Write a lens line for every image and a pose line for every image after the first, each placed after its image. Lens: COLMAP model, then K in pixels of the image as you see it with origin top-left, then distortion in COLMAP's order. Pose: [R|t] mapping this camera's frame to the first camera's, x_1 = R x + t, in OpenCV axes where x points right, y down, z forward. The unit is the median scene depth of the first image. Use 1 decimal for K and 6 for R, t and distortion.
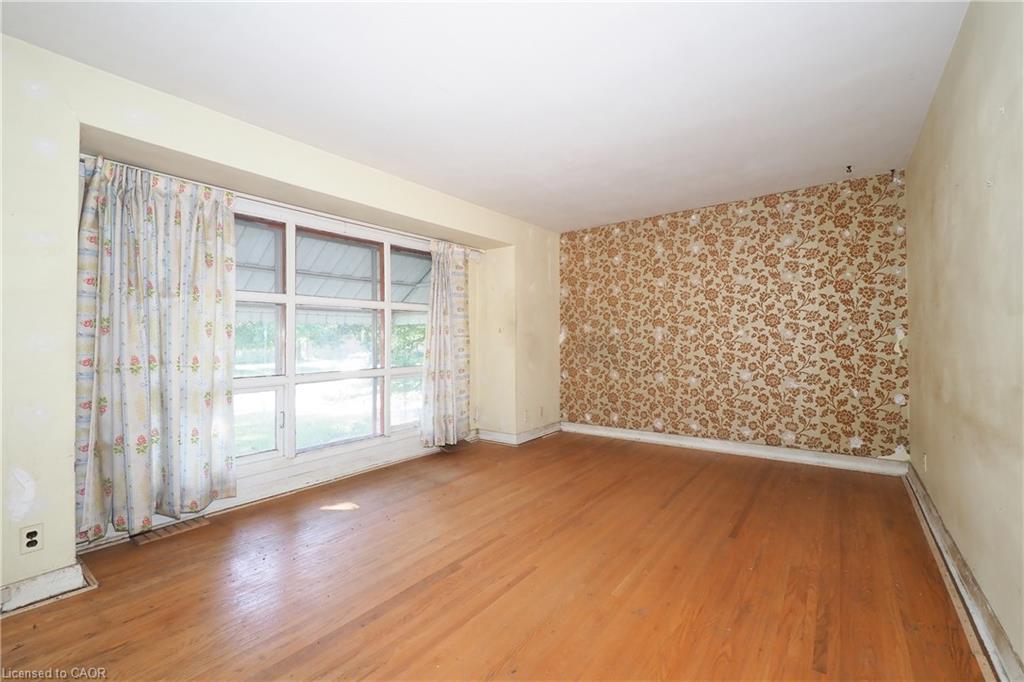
lens RADIAL K [[425.6, 0, 507.2], [0, 425.6, 328.5], [0, 0, 1]] dist [-0.007579, 0.000350]
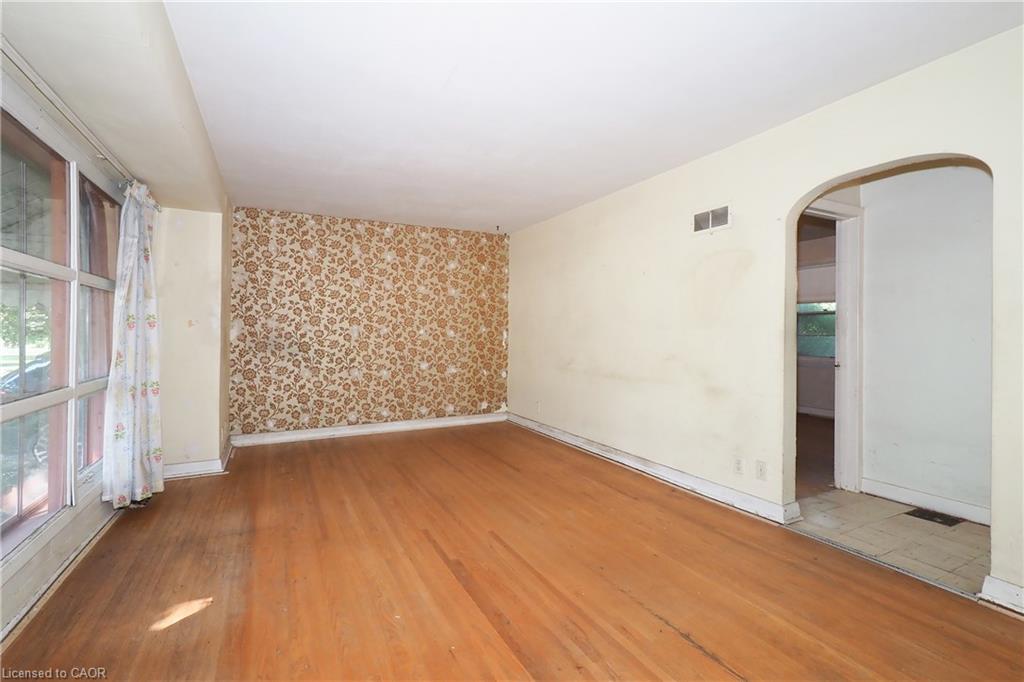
lens RADIAL K [[450.3, 0, 475.2], [0, 450.3, 330.2], [0, 0, 1]] dist [-0.010467, 0.000967]
pose [[0.458279, 0.017626, 0.888633, -0.566845], [-0.030903, 0.999515, -0.003889, 0.005021], [-0.888271, -0.025679, 0.458602, 0.253543]]
